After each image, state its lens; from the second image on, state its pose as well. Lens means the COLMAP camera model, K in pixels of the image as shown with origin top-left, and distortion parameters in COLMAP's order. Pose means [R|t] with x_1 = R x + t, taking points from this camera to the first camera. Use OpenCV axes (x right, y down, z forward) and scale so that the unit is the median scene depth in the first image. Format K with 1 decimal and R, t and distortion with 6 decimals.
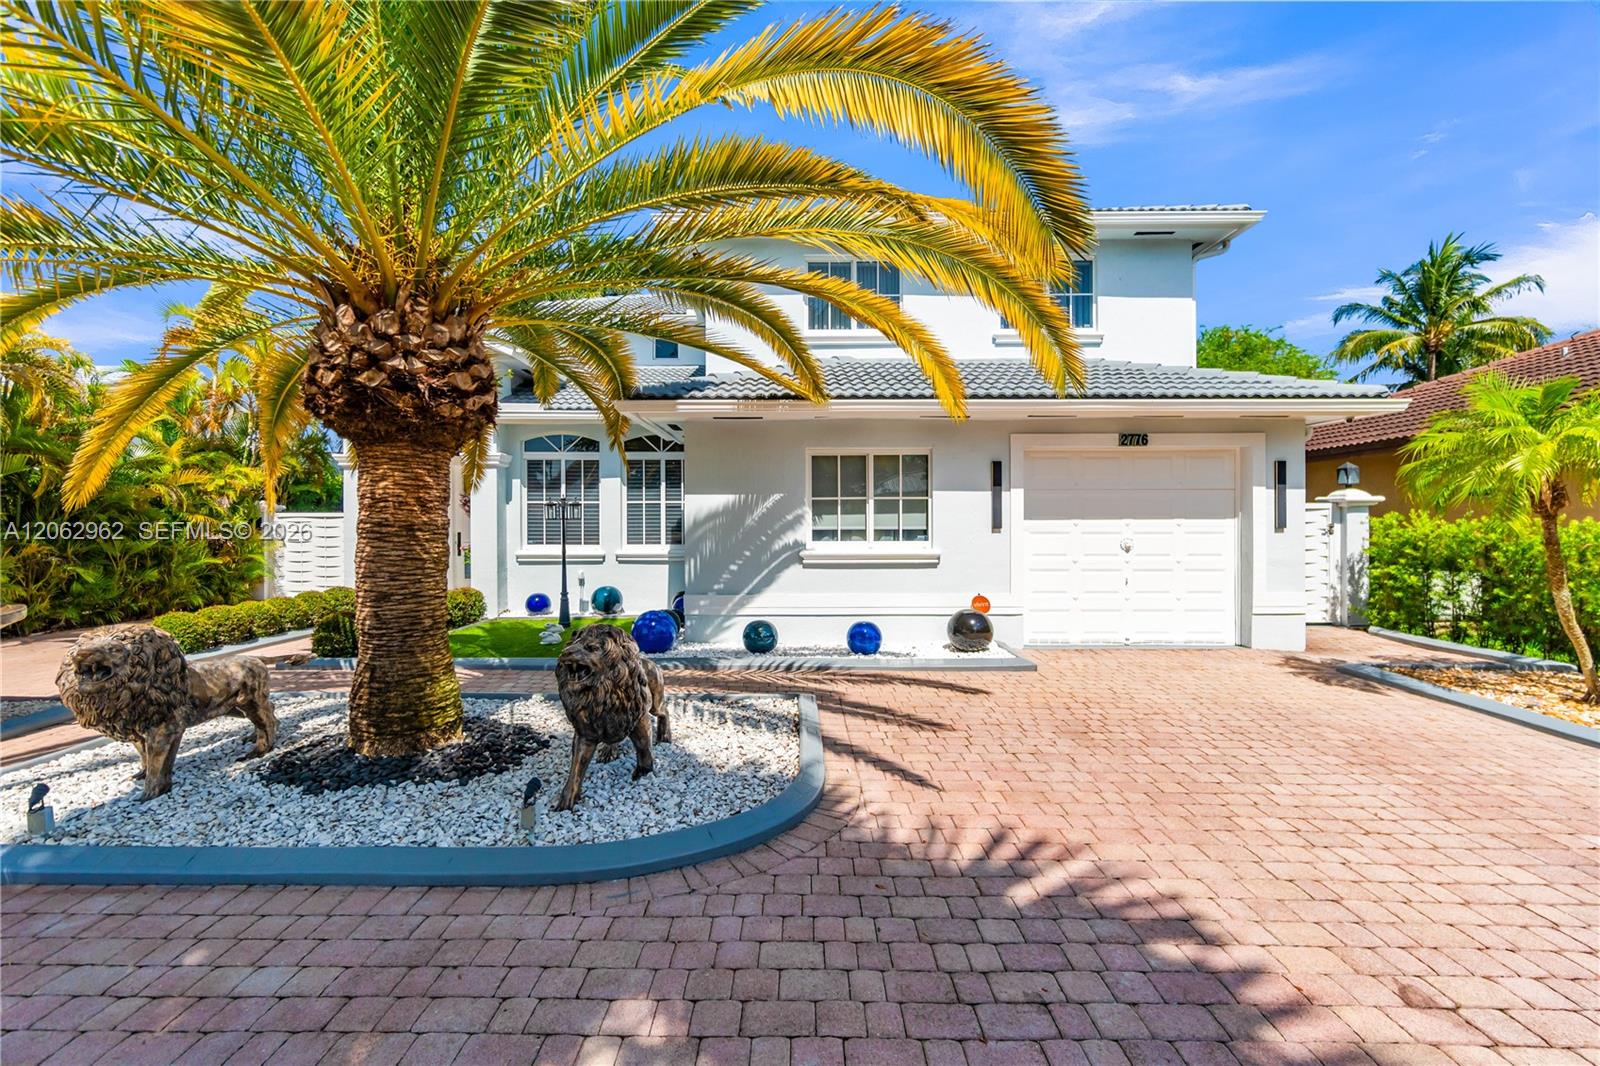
lens RADIAL K [[702.7, 0, 789.1], [0, 702.7, 527.3], [0, 0, 1]] dist [-0.001773, 0.000124]
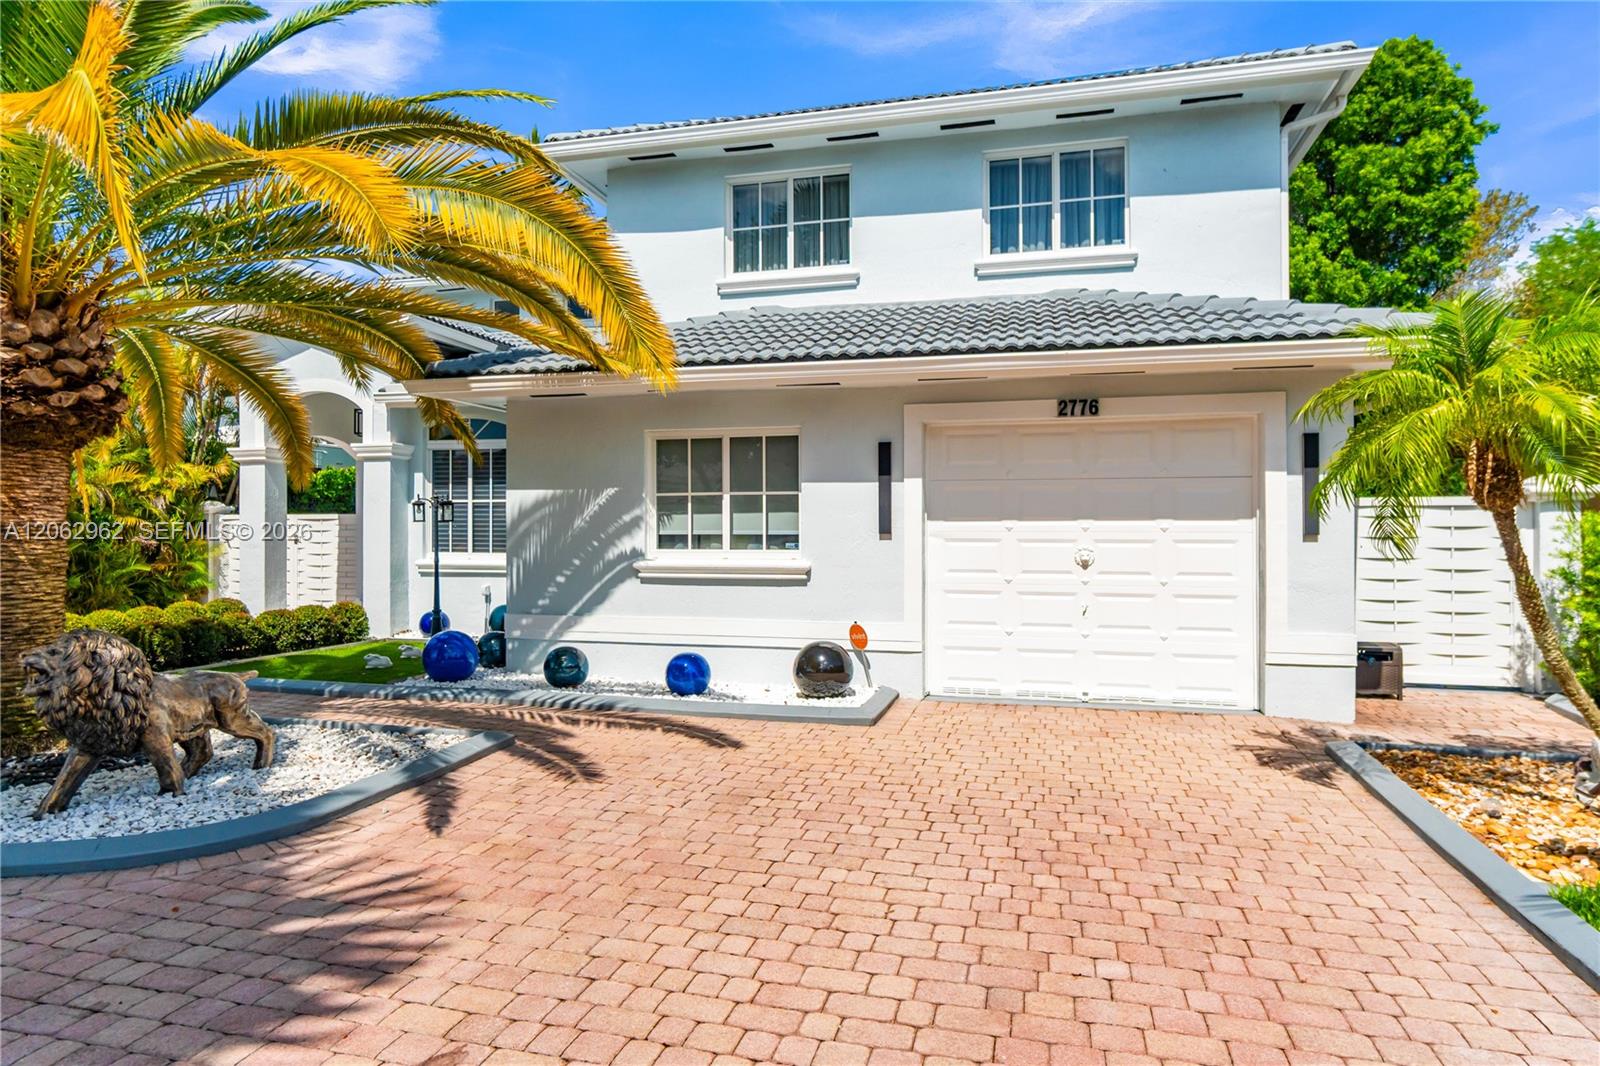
lens RADIAL K [[987.5, 0, 784.7], [0, 987.5, 524.5], [0, 0, 1]] dist [-0.013836, 0.014303]
pose [[0.966130, 0.000574, -0.258056, 0.460598], [-0.003162, 0.999949, -0.009611, 0.002508], [0.258037, 0.010101, 0.966082, -0.024321]]
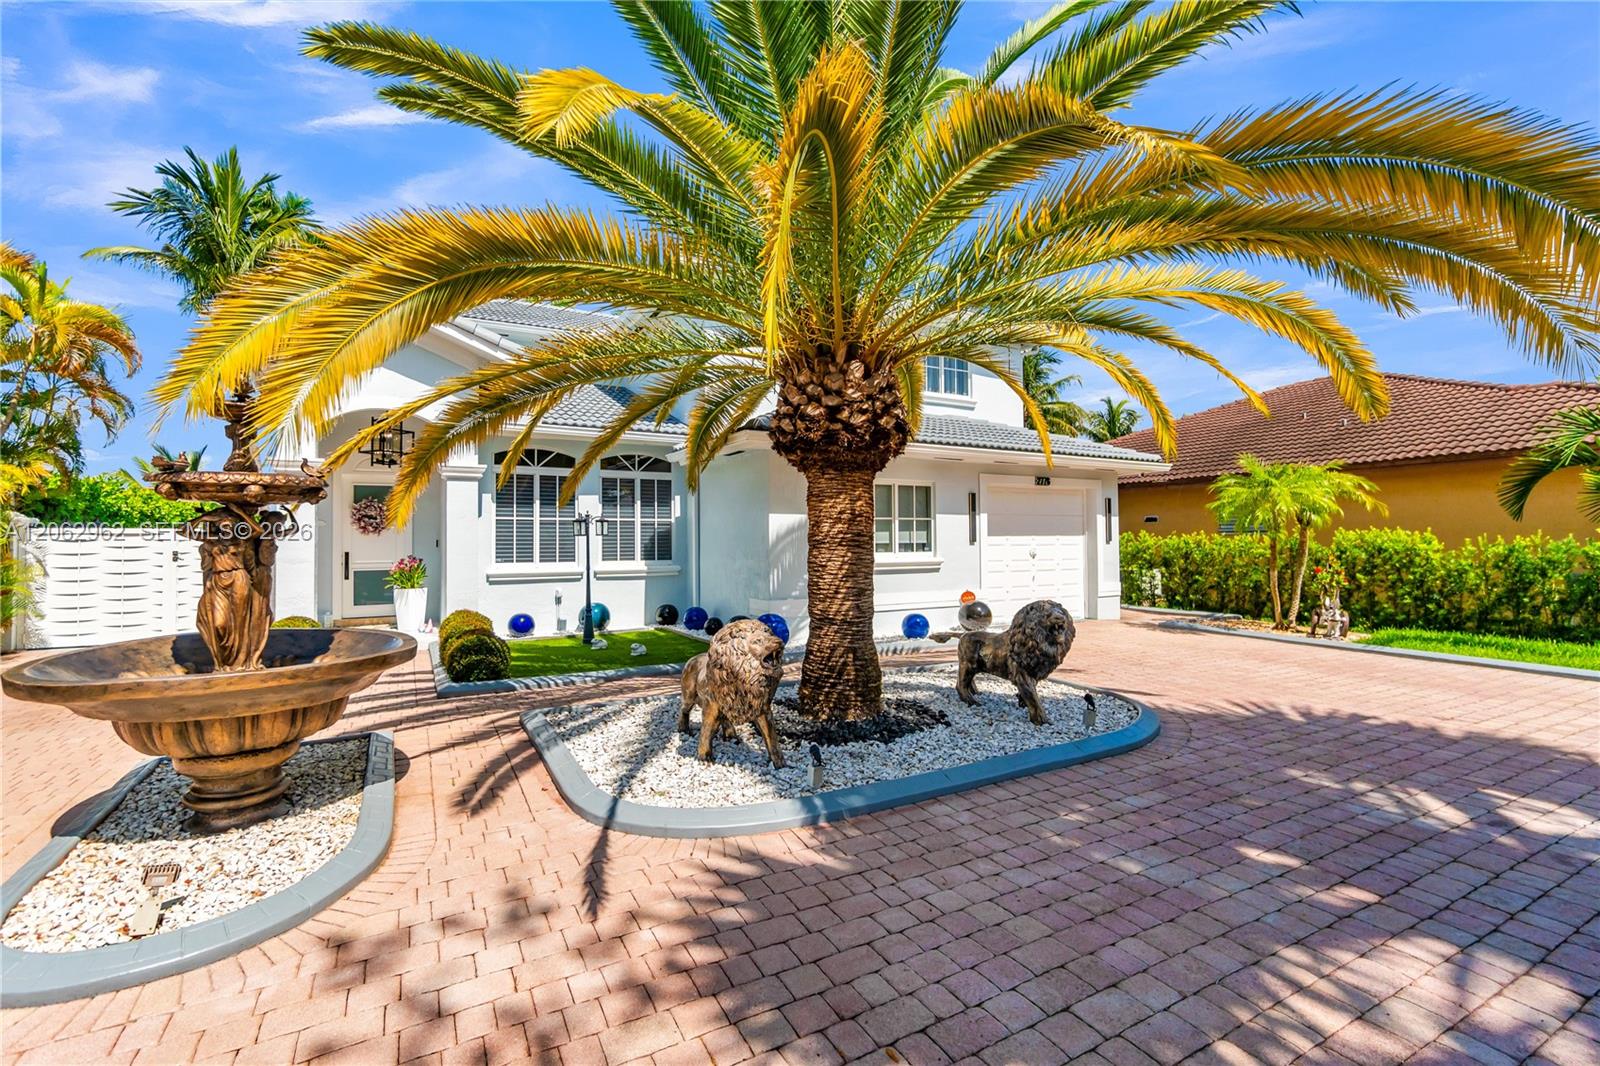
lens RADIAL K [[704.5, 0, 797.0], [0, 704.5, 531.5], [0, 0, 1]] dist [-0.000206, 0.000197]
pose [[0.870444, 0.004920, 0.492243, -0.677338], [0.007151, 0.999718, -0.022638, 0.009262], [-0.492215, 0.023225, 0.870164, -0.024168]]
